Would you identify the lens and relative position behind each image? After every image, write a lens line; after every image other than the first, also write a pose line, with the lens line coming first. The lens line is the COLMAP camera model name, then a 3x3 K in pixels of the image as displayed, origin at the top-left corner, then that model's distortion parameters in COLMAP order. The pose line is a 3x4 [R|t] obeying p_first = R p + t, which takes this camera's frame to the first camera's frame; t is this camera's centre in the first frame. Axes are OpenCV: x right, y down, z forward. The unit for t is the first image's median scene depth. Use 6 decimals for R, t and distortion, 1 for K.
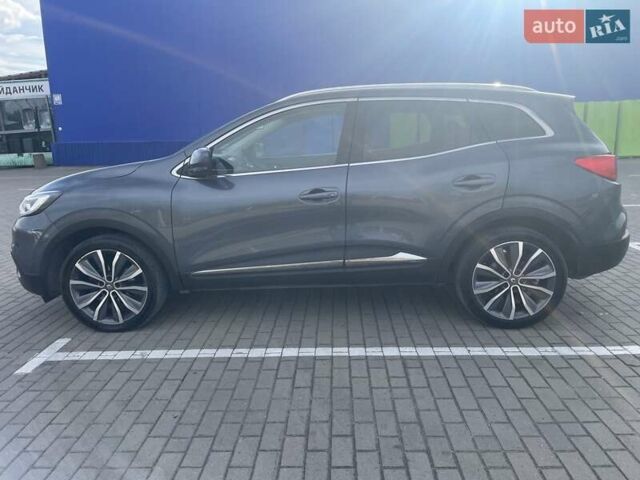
lens RADIAL K [[486.5, 0, 320.0], [0, 486.5, 240.0], [0, 0, 1]] dist [0.092928, -0.143393]
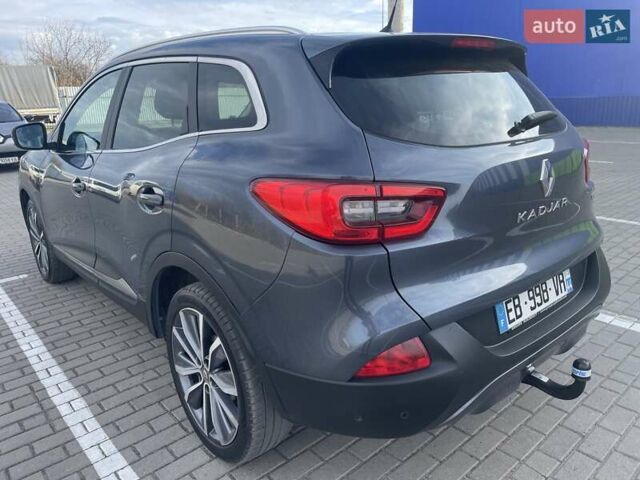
lens RADIAL K [[486.5, 0, 320.0], [0, 486.5, 240.0], [0, 0, 1]] dist [0.092928, -0.143393]
pose [[0.688902, 0.207144, -0.694626, 0.881087], [-0.148413, 0.978304, 0.144550, -0.182924], [0.709498, 0.003511, 0.704699, 0.703640]]
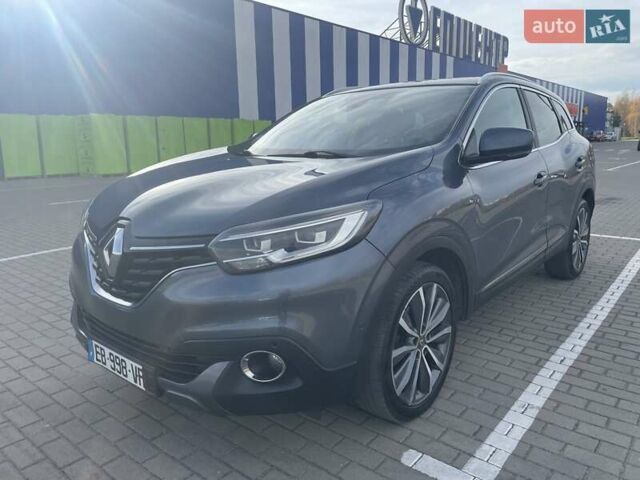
lens RADIAL K [[486.5, 0, 320.0], [0, 486.5, 240.0], [0, 0, 1]] dist [0.092928, -0.143393]
pose [[0.602500, -0.141992, 0.785387, -1.066947], [0.171745, 0.984059, 0.046158, -0.095921], [-0.779421, 0.107076, 0.617282, 0.749642]]
